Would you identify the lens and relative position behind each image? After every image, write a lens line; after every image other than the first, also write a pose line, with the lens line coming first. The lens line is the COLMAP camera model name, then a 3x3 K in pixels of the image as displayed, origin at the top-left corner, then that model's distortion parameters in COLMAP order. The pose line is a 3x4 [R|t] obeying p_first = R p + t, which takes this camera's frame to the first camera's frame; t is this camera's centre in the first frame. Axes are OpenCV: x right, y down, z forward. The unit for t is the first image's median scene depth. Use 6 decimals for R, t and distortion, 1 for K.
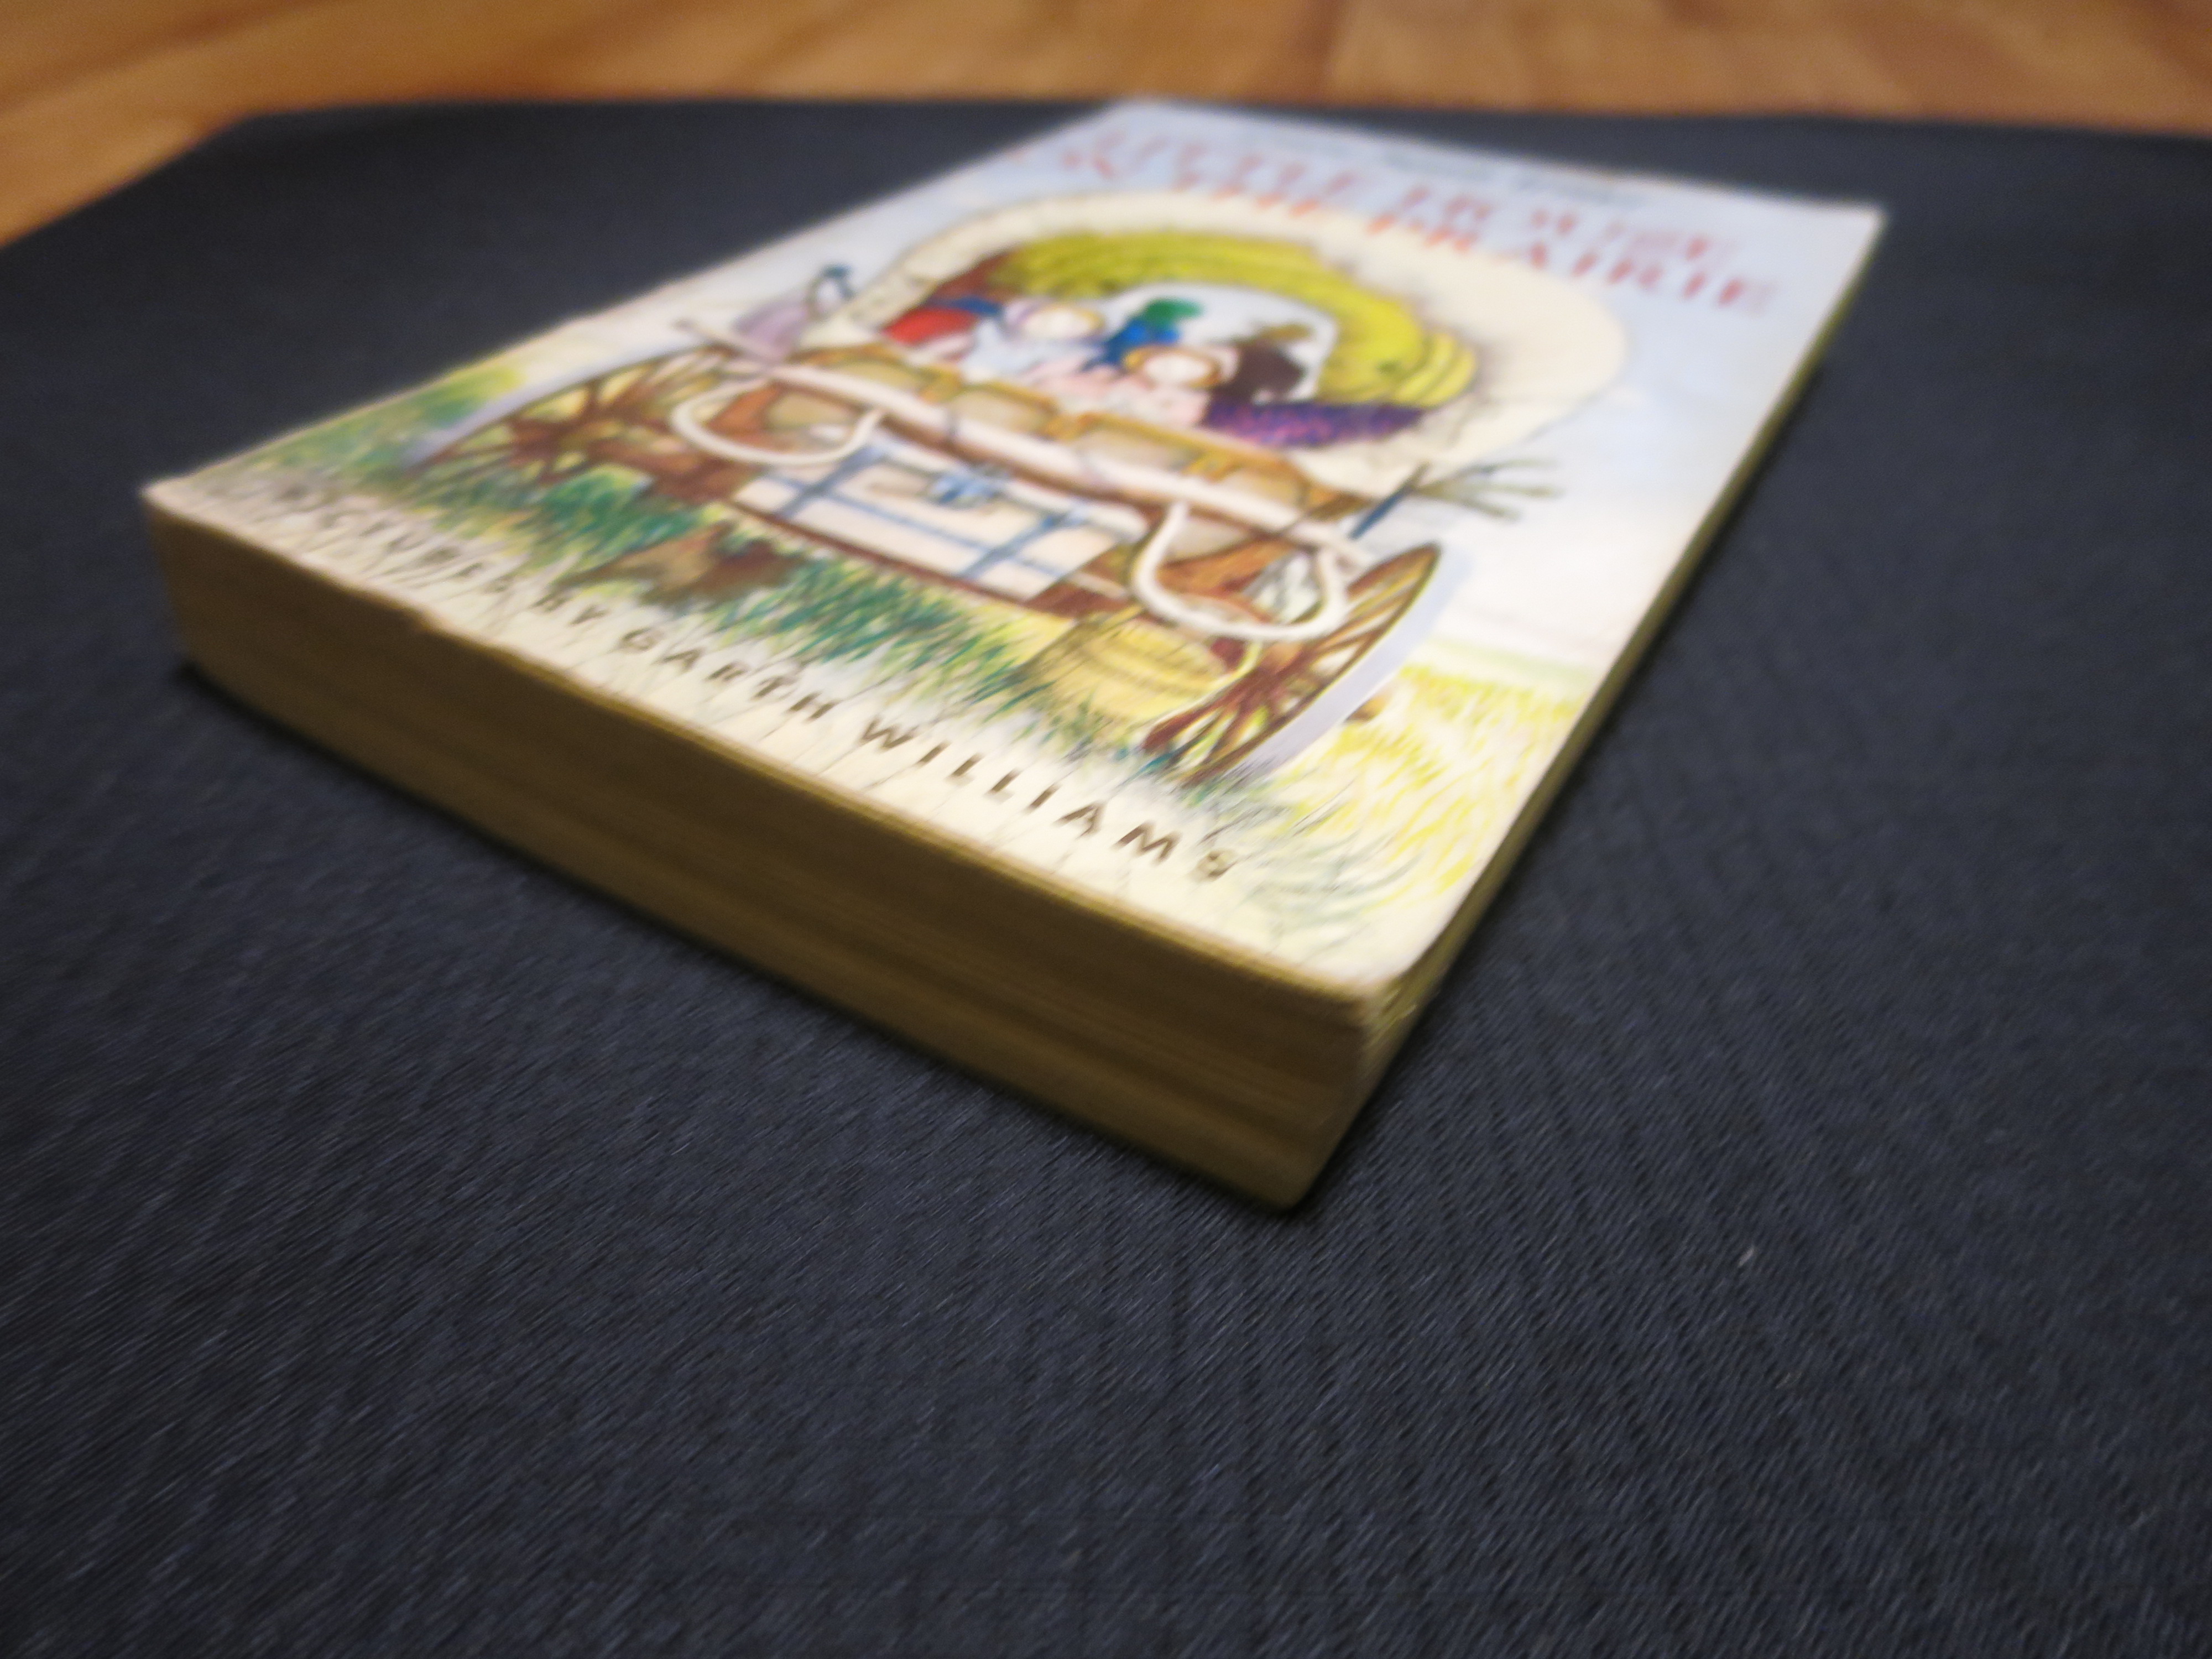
lens RADIAL K [[1532.0, 0, 1106.0], [0, 1532.0, 829.5], [0, 0, 1]] dist [-0.003972, 0.000530]
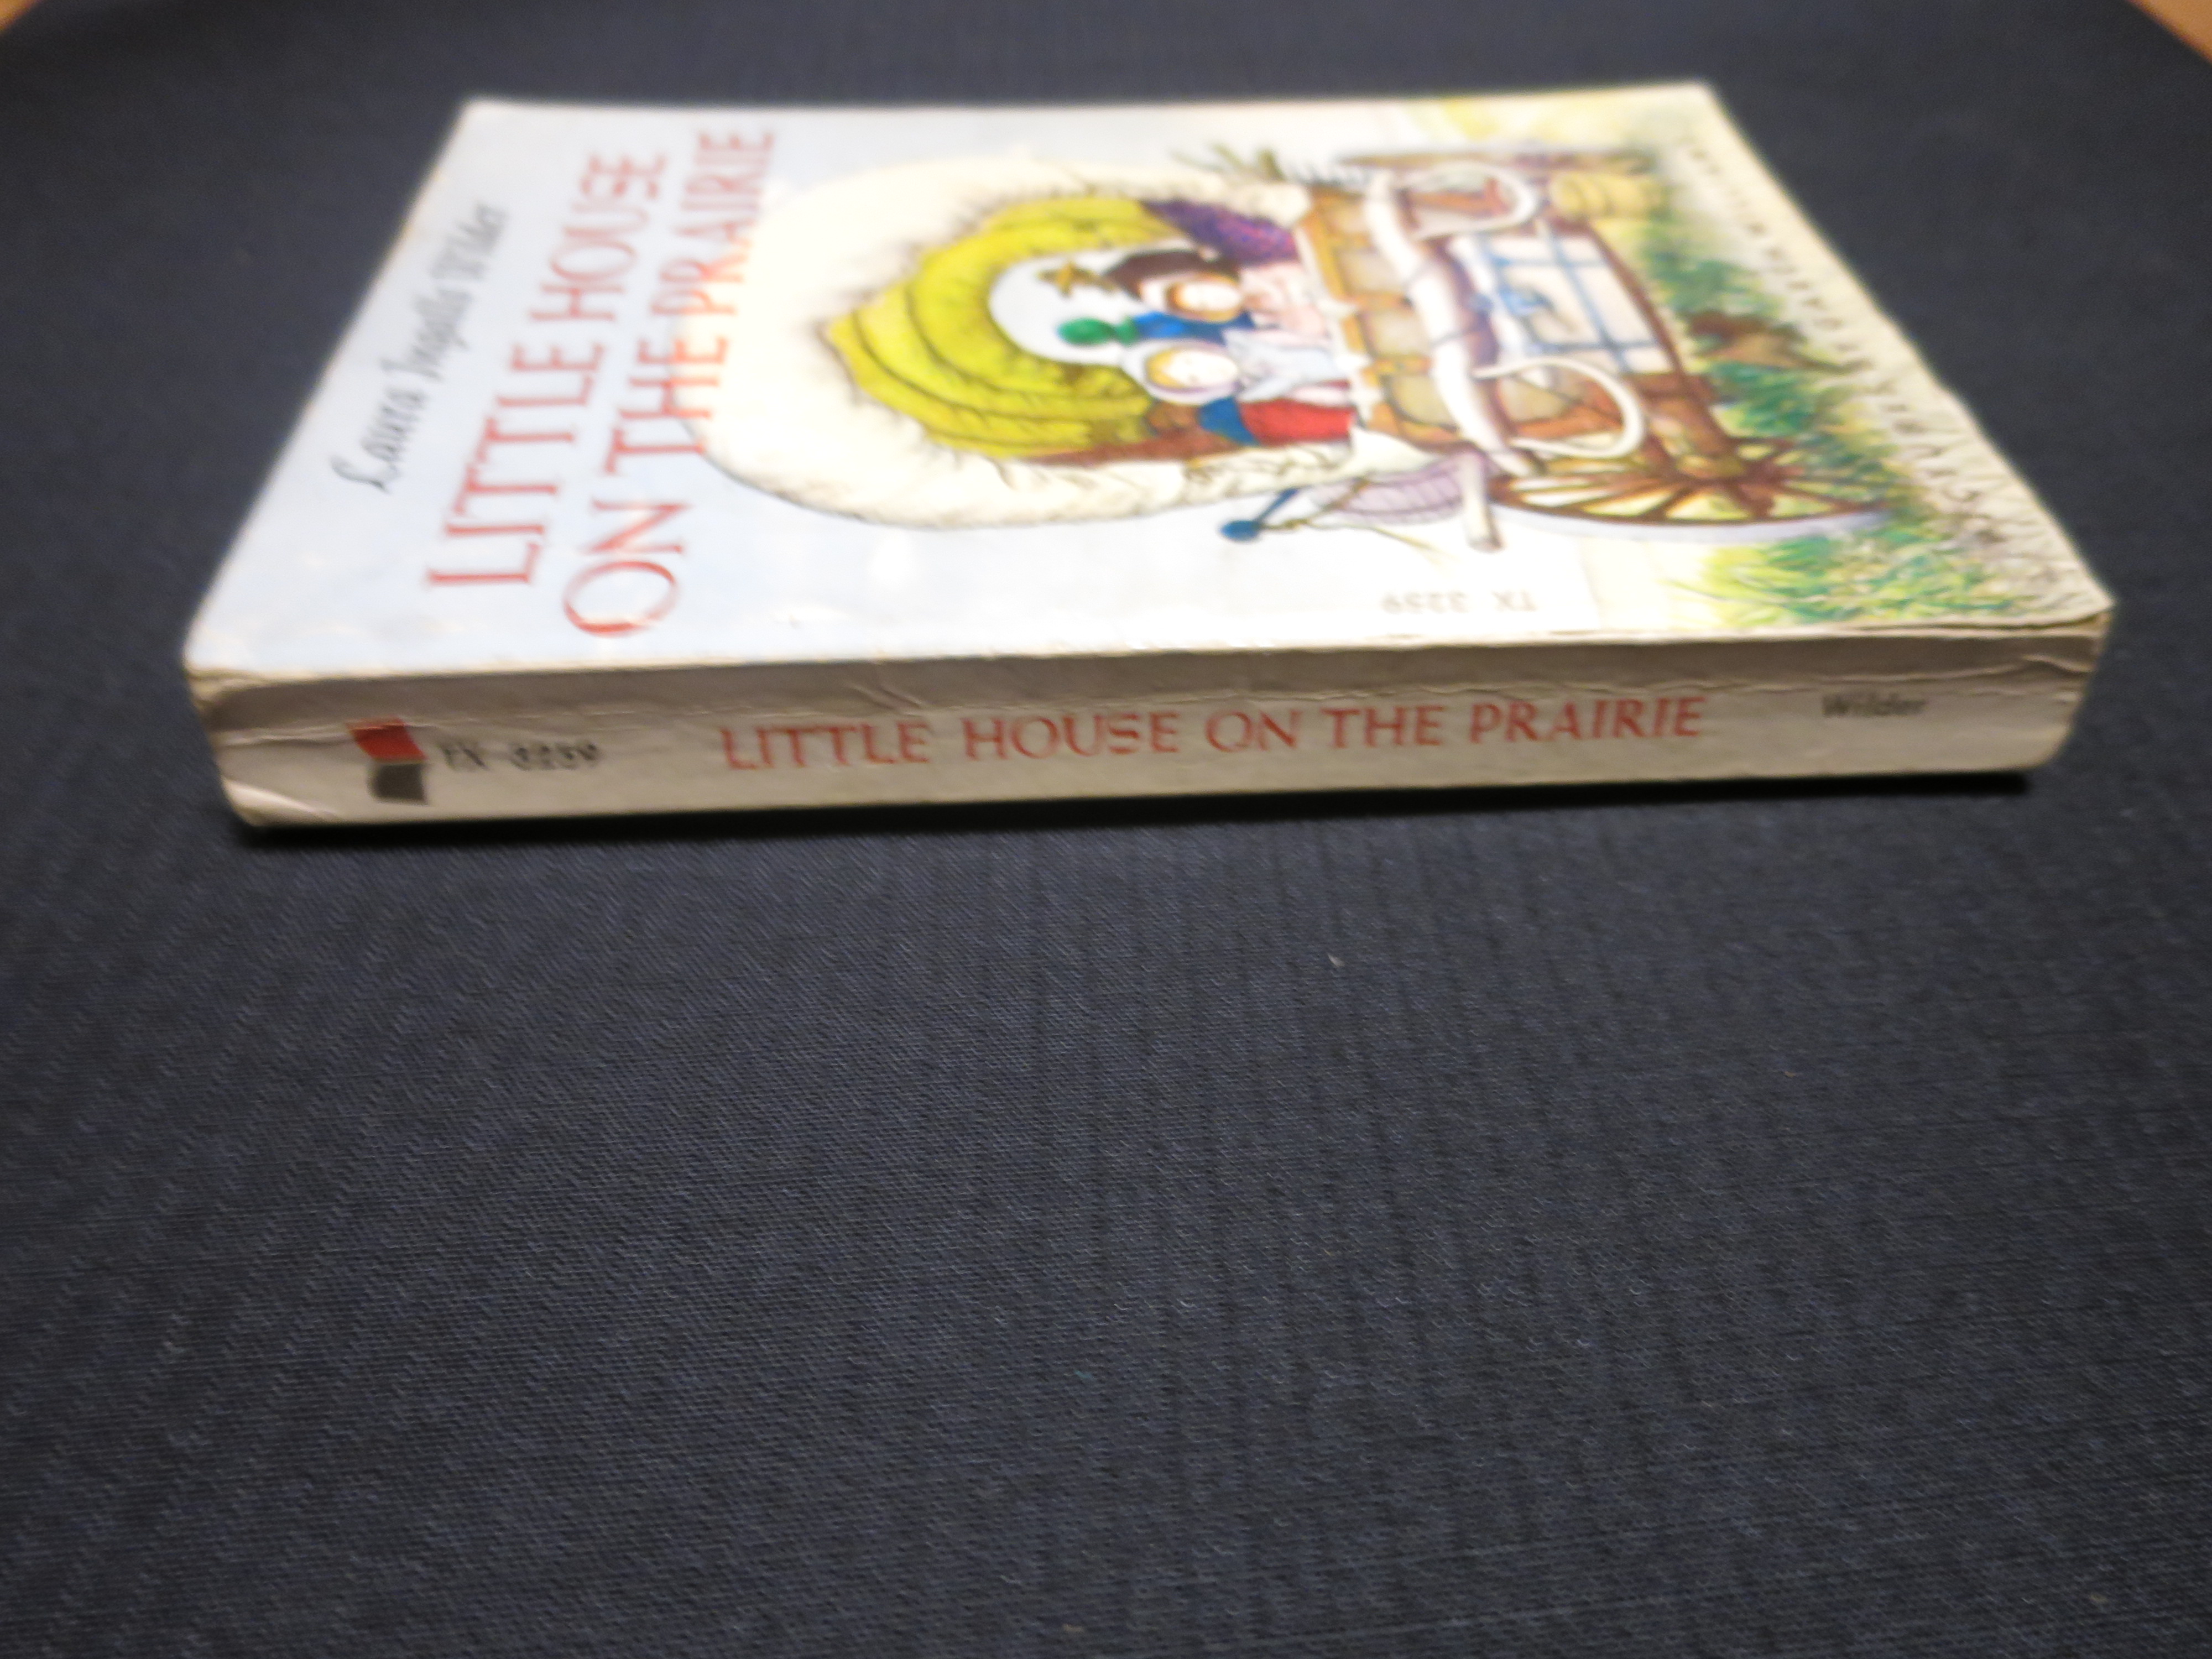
lens RADIAL K [[1532.0, 0, 1106.0], [0, 1532.0, 829.5], [0, 0, 1]] dist [-0.003972, 0.000530]
pose [[-0.561866, -0.622355, 0.544959, -0.902818], [0.493238, 0.276819, 0.824674, -1.373862], [-0.664095, 0.732151, 0.151434, 1.408066]]
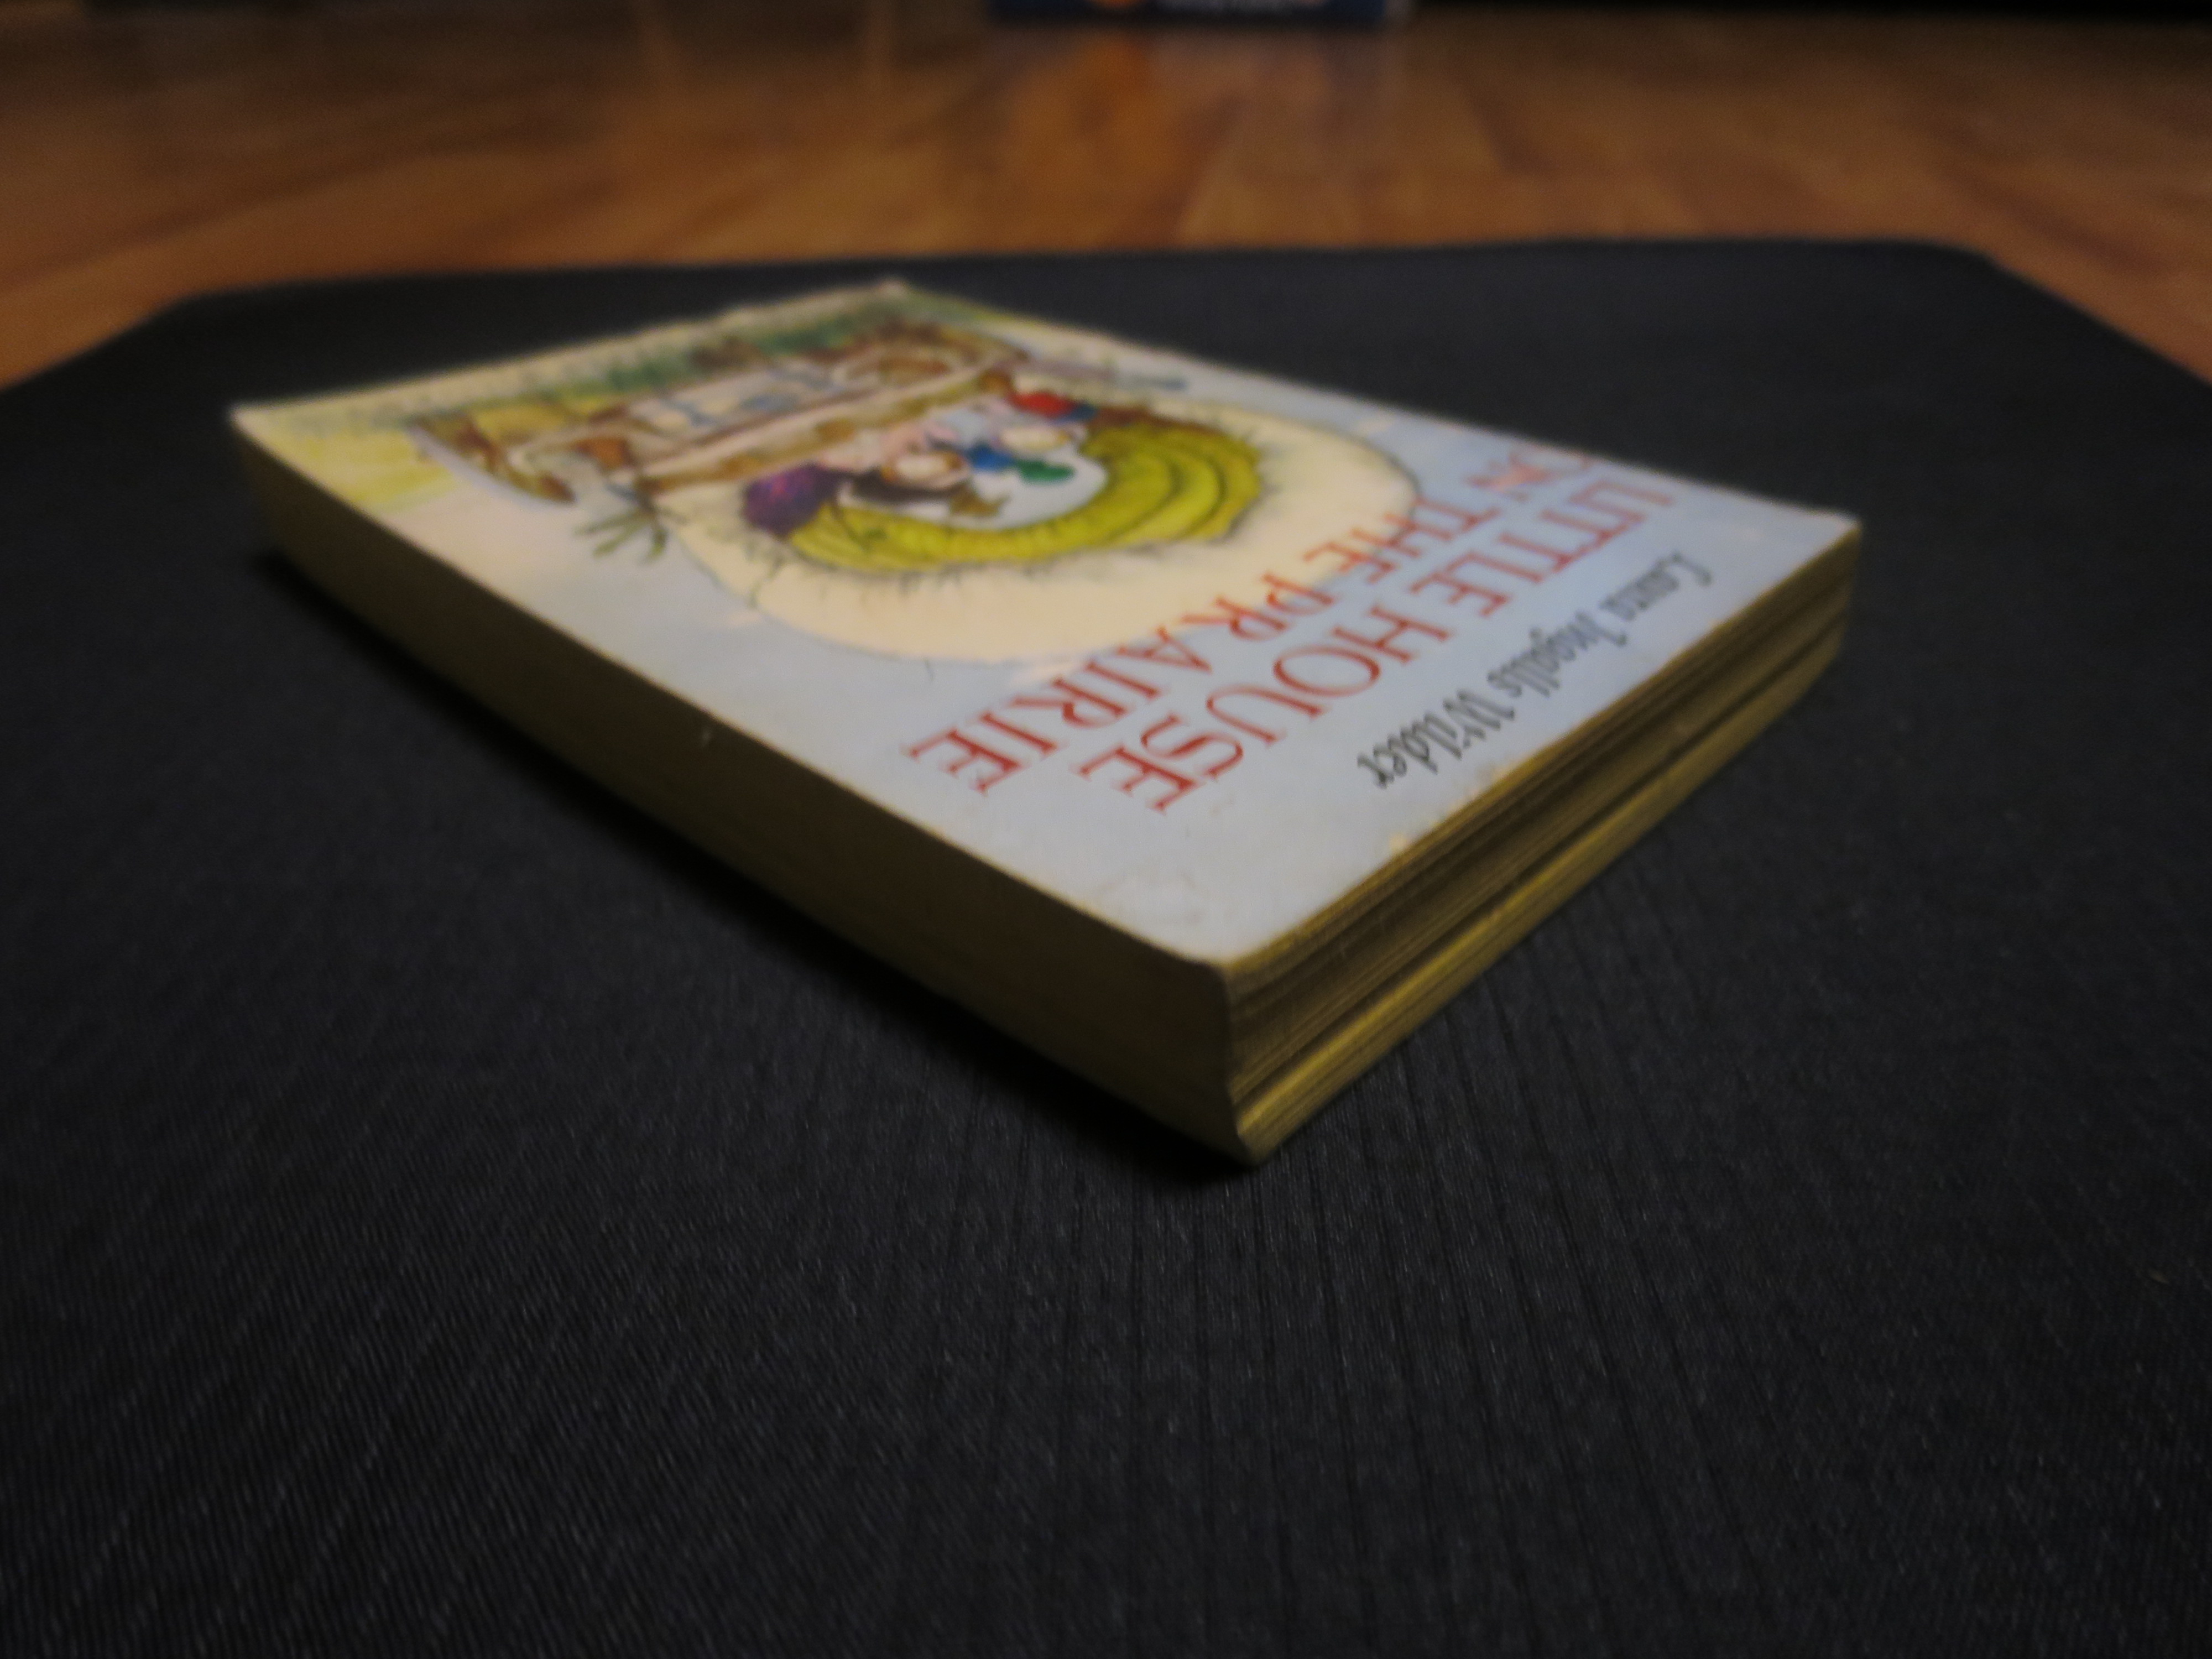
lens RADIAL K [[1532.0, 0, 1106.0], [0, 1532.0, 829.5], [0, 0, 1]] dist [-0.003972, 0.000530]
pose [[-0.212019, 0.498734, -0.840424, 1.413095], [-0.610893, 0.603609, 0.512314, -1.009910], [0.762796, 0.622029, 0.176696, 1.304586]]
